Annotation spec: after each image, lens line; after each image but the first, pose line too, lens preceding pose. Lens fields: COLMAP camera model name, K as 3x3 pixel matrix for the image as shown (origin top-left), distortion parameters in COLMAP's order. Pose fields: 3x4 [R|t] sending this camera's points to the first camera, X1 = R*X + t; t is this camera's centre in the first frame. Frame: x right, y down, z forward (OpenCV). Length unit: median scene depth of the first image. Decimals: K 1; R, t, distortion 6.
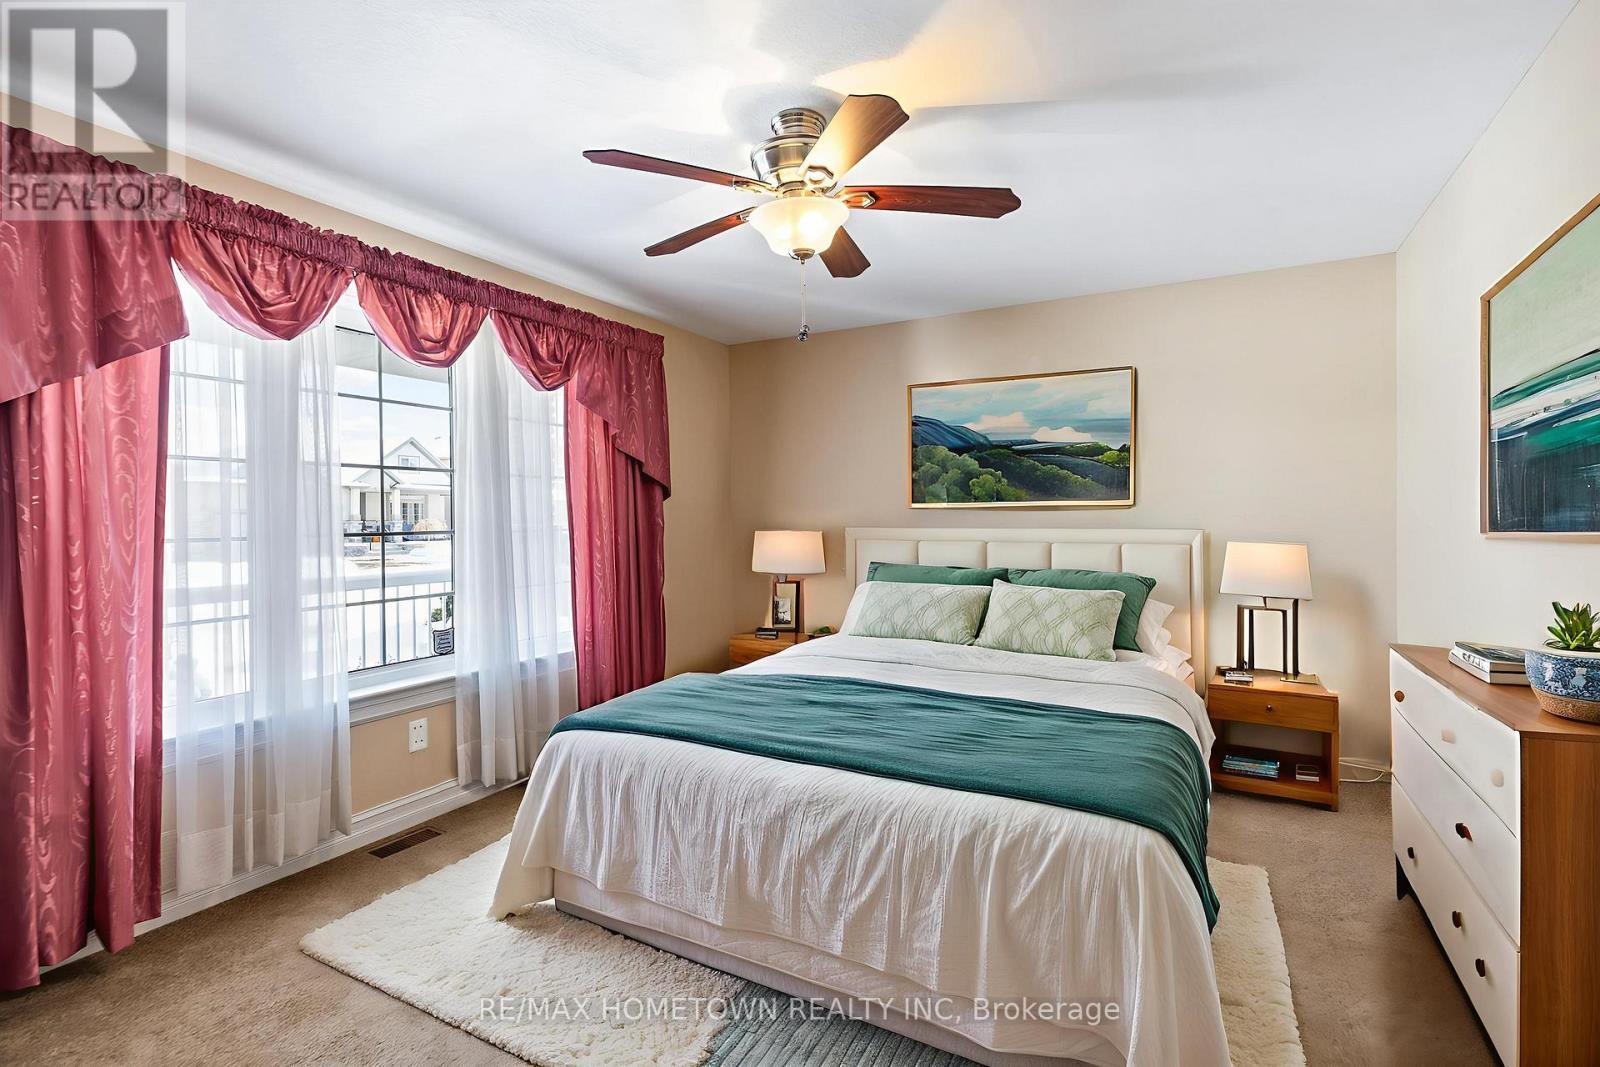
lens RADIAL K [[722.9, 0, 788.2], [0, 722.9, 522.5], [0, 0, 1]] dist [0.008984, 0.000112]
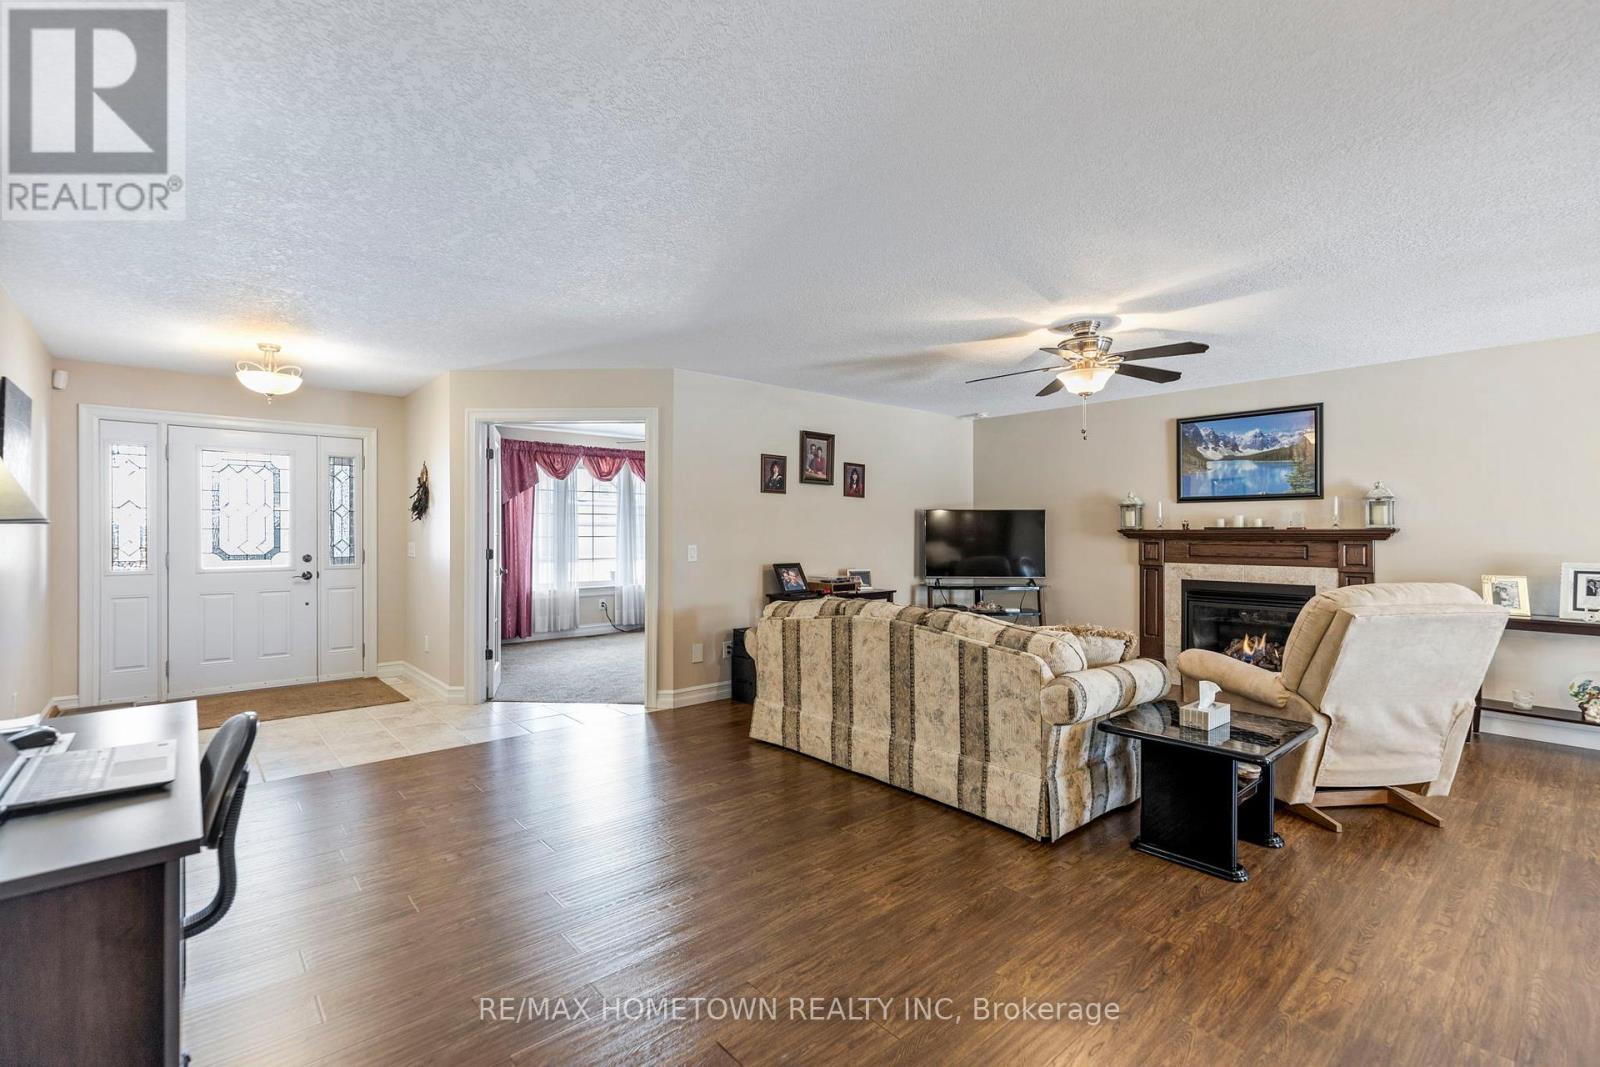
lens RADIAL K [[722.9, 0, 807.8], [0, 722.9, 530.8], [0, 0, 1]] dist [0.008984, 0.000112]
pose [[0.935860, 0.008888, -0.352260, 1.627314], [-0.010720, 0.999937, -0.003250, -0.009353], [0.352209, 0.006817, 0.935897, -1.821091]]
